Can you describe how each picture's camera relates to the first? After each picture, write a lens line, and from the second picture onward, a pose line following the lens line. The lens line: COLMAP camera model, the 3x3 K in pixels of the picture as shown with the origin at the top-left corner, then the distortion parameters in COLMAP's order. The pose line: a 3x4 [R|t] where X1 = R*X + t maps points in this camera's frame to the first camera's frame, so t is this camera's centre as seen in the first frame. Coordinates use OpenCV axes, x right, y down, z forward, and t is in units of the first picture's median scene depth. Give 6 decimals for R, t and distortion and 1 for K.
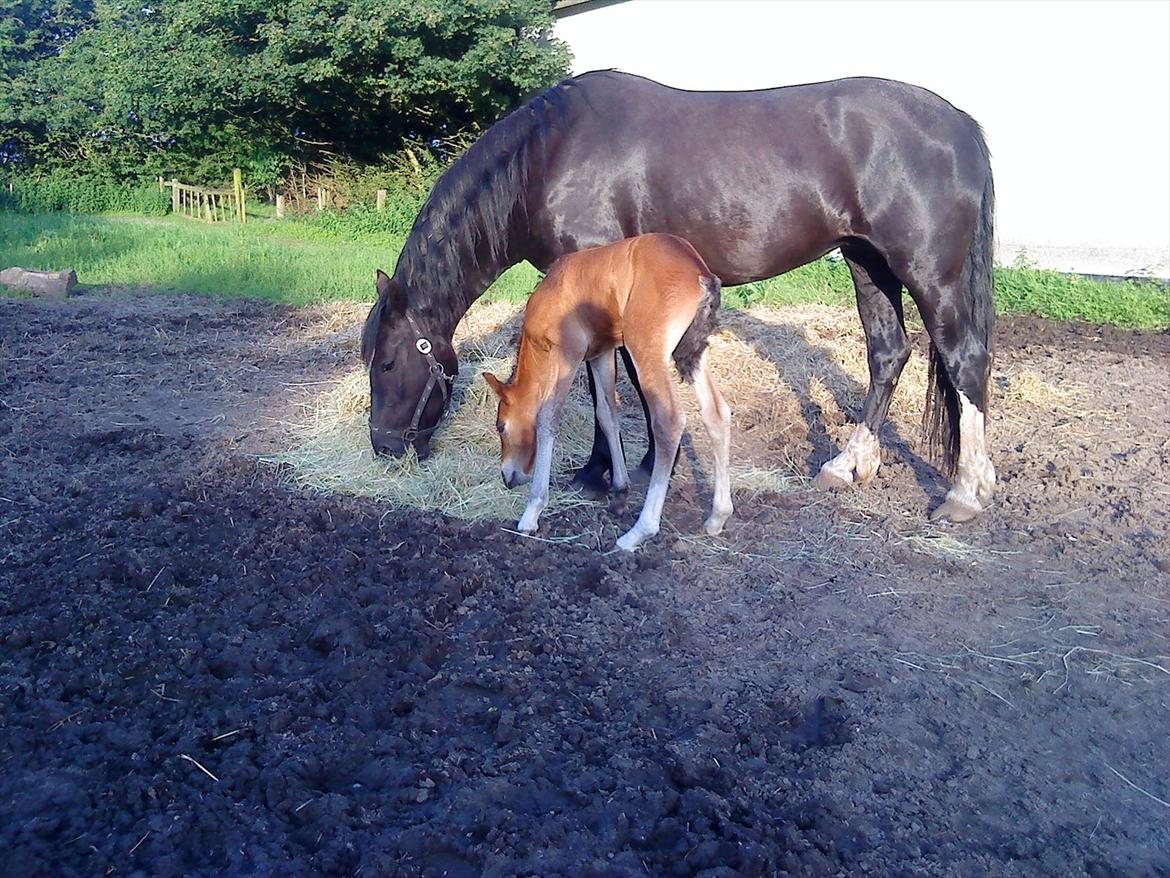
lens RADIAL K [[1190.8, 0, 554.1], [0, 1190.8, 428.8], [0, 0, 1]] dist [-0.001143, 0.000000]
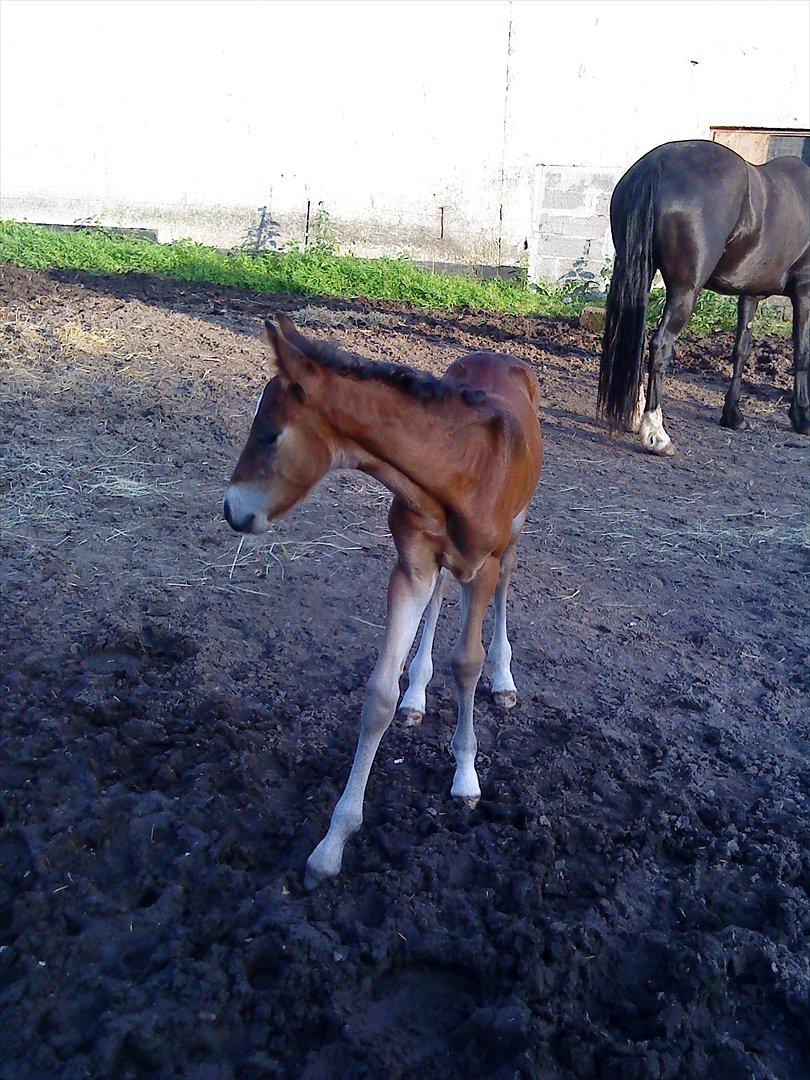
lens RADIAL K [[1099.2, 0, 436.8], [0, 1099.2, 545.2], [0, 0, 1]] dist [-0.001143, 0.000000]
pose [[0.688482, -0.217105, 0.691996, -0.238414], [0.099115, 0.973357, 0.206767, -0.042678], [-0.718449, -0.073768, 0.691657, 0.008762]]
